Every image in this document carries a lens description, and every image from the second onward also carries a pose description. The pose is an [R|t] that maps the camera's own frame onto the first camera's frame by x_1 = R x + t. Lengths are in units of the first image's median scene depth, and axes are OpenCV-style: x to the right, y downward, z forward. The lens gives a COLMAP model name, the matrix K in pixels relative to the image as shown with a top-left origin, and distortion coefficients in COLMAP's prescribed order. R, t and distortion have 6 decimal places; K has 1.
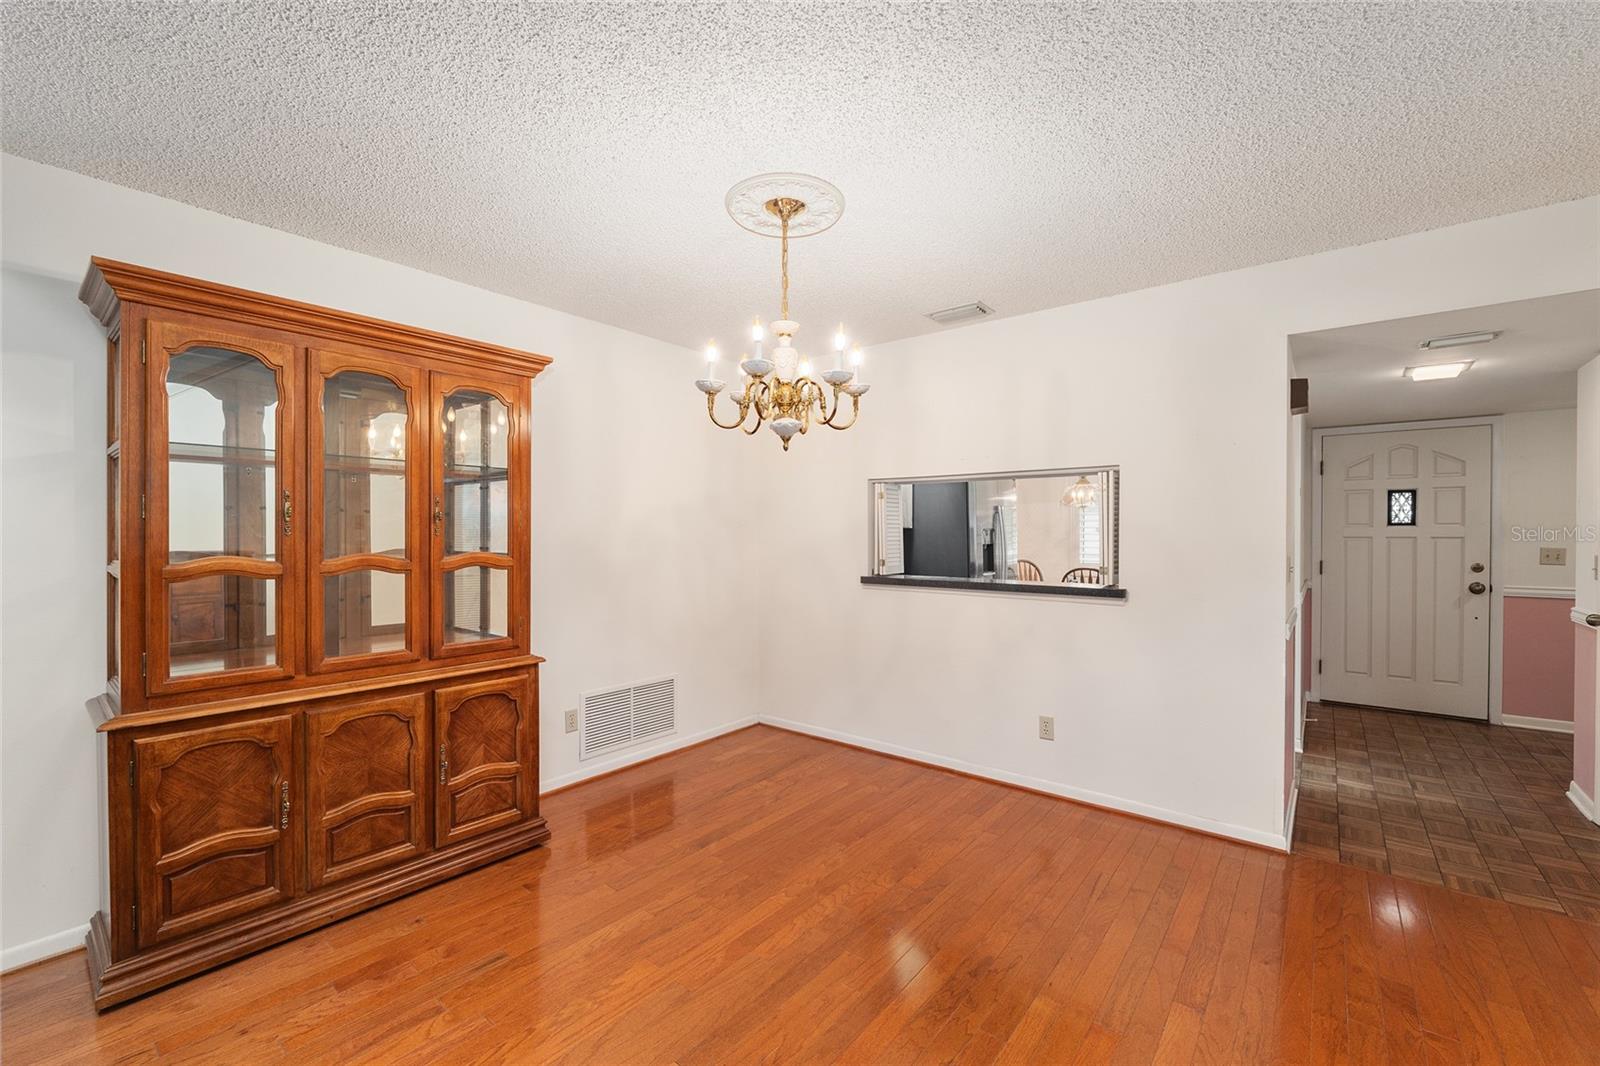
lens RADIAL K [[662.5, 0, 794.9], [0, 662.5, 542.7], [0, 0, 1]] dist [-0.011903, 0.001080]
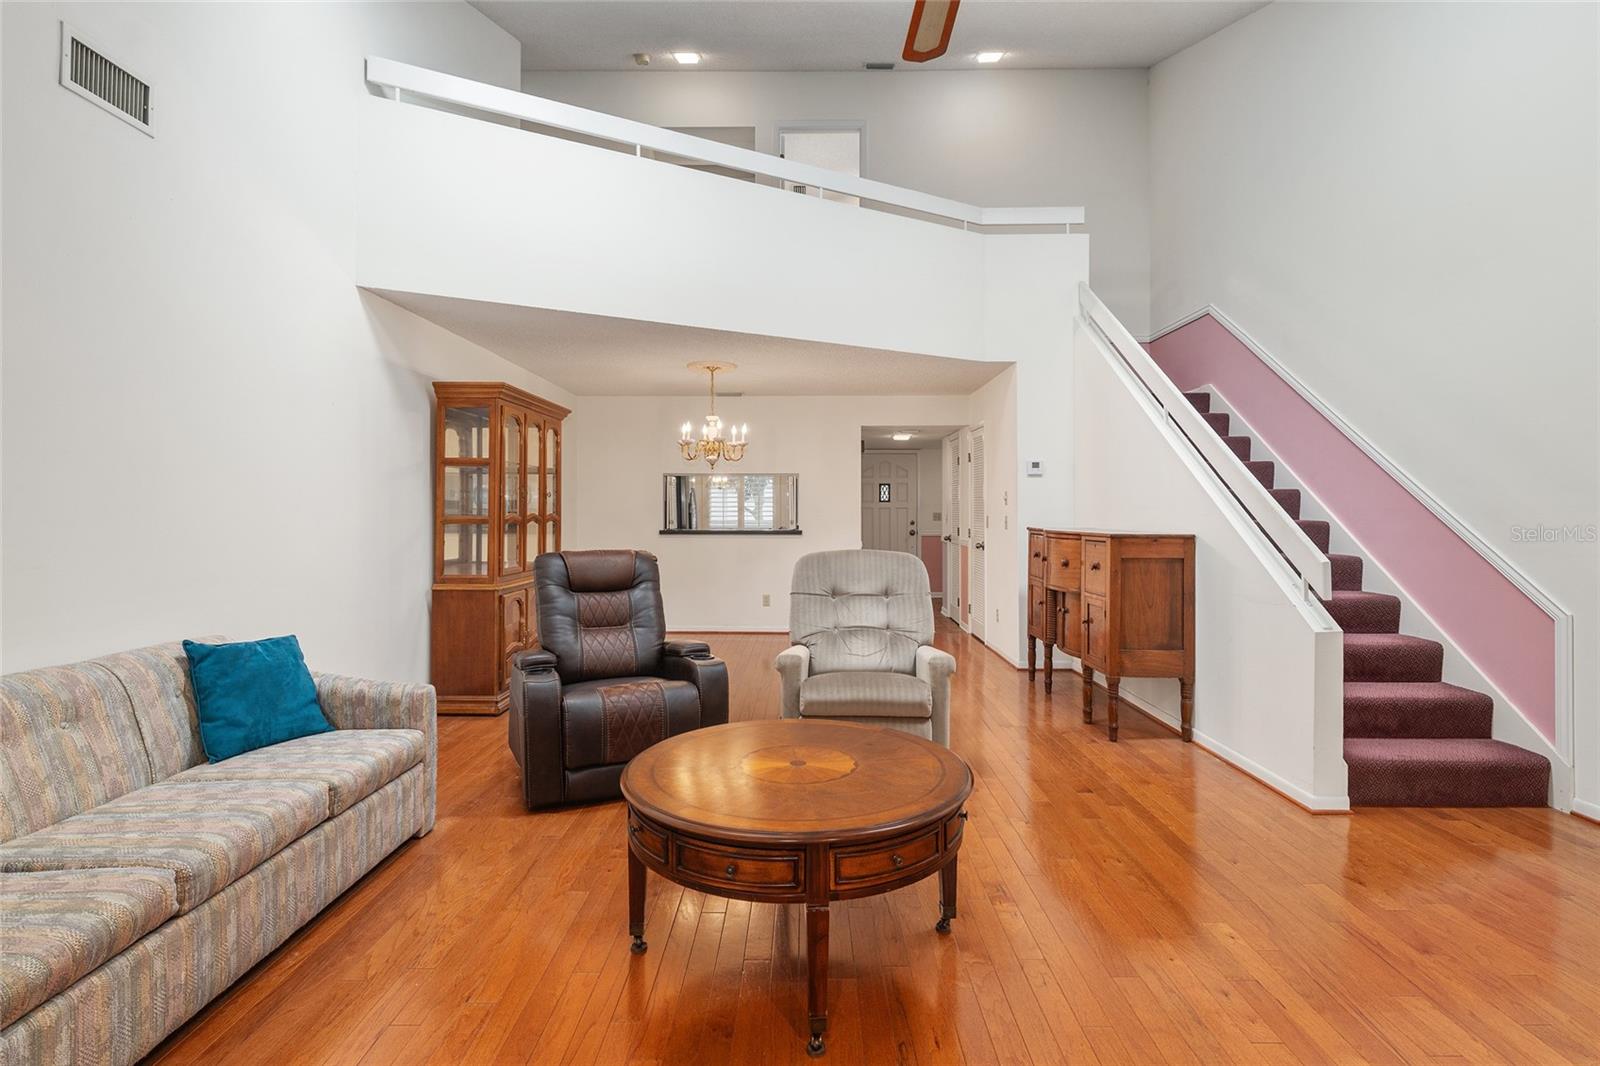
lens RADIAL K [[770.3, 0, 806.8], [0, 770.3, 506.4], [0, 0, 1]] dist [-0.000326, -0.000191]
pose [[0.777789, 0.002174, 0.628522, -0.974837], [0.008721, 0.999860, -0.014250, 0.024400], [-0.628465, 0.016565, 0.777661, -0.892939]]
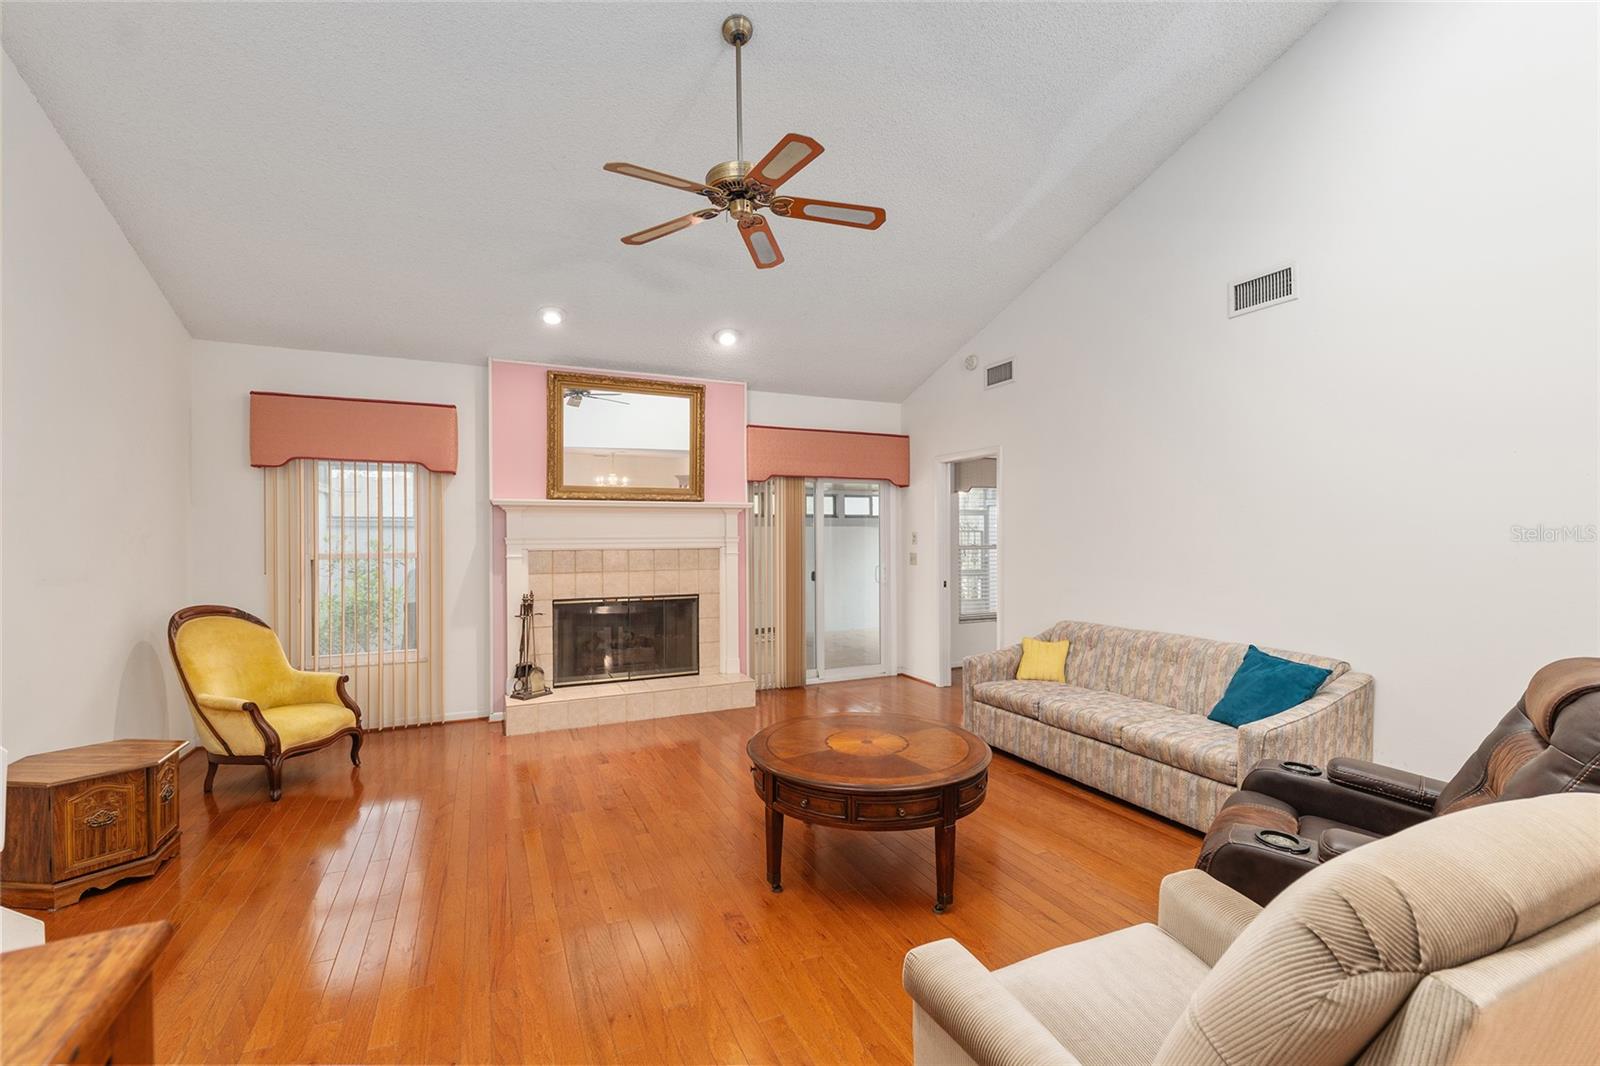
lens RADIAL K [[684.5, 0, 793.5], [0, 684.5, 539.0], [0, 0, 1]] dist [-0.007425, -0.001109]
pose [[-0.443057, 0.006128, -0.896473, 0.232529], [-0.008429, 0.999904, 0.011000, -0.022474], [0.896454, 0.012430, -0.442963, -0.077320]]
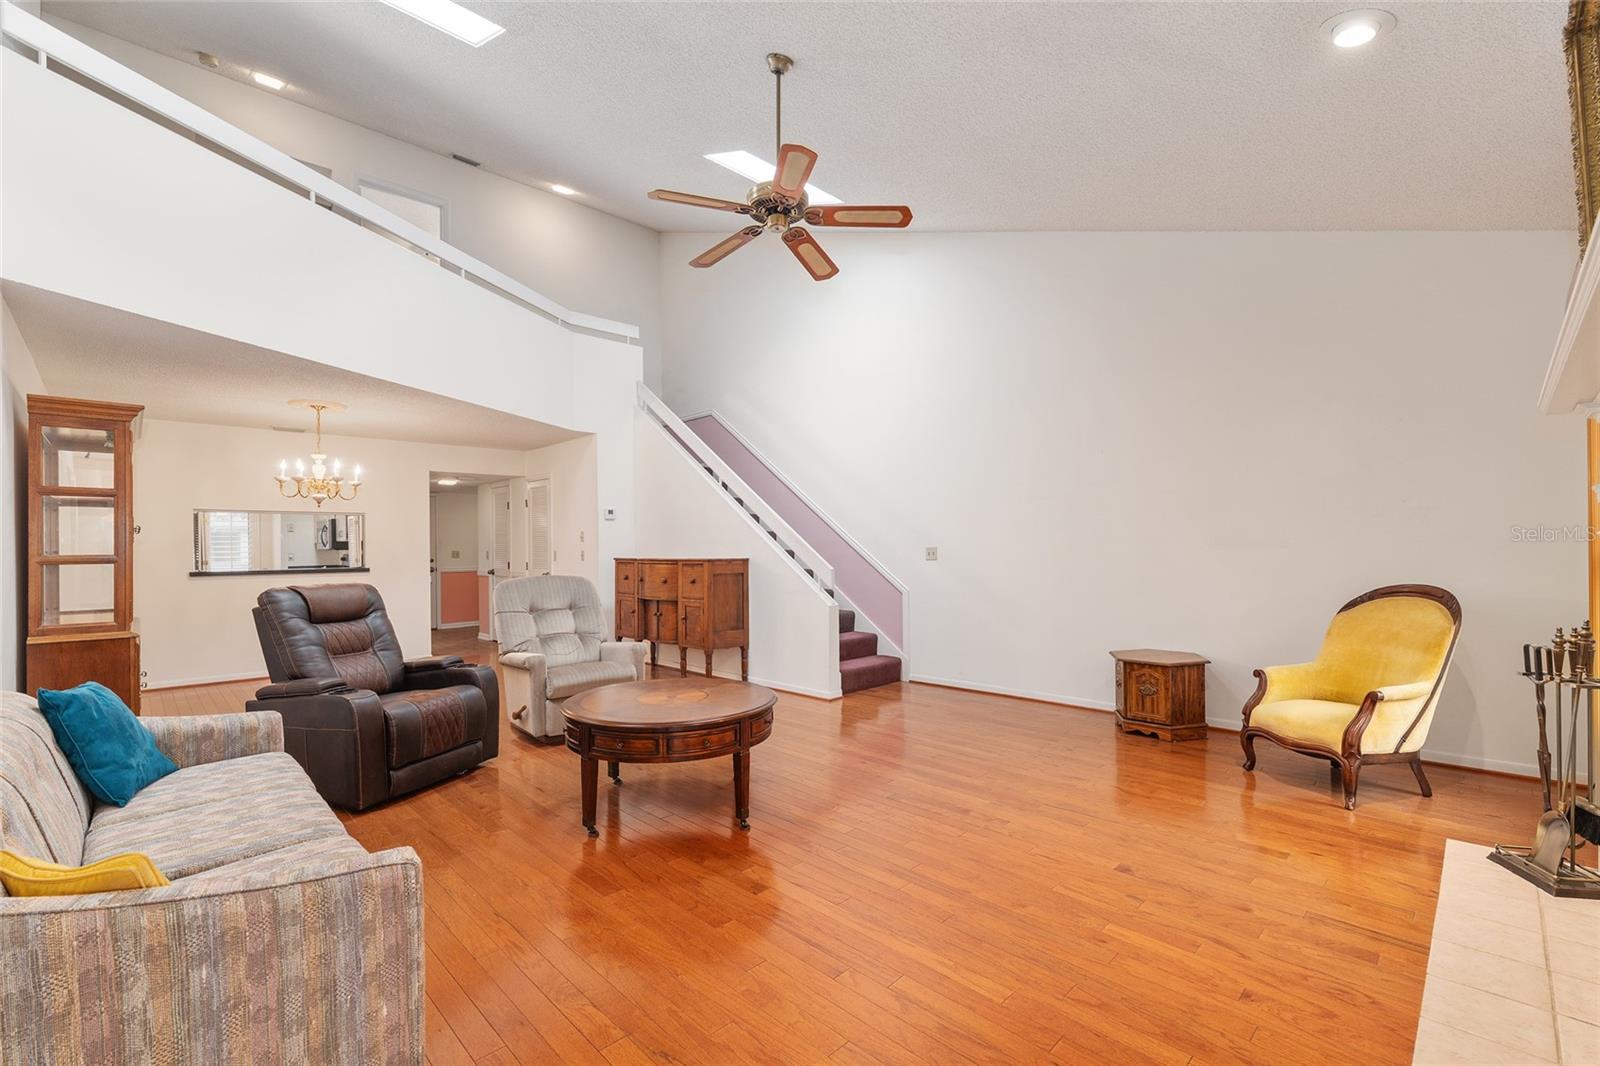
lens RADIAL K [[684.5, 0, 797.7], [0, 684.5, 549.4], [0, 0, 1]] dist [-0.007425, -0.001109]
pose [[0.109066, -0.005775, 0.994018, -1.495367], [0.024451, 0.999696, 0.003125, 0.031877], [-0.993734, 0.023964, 0.109174, -0.651533]]
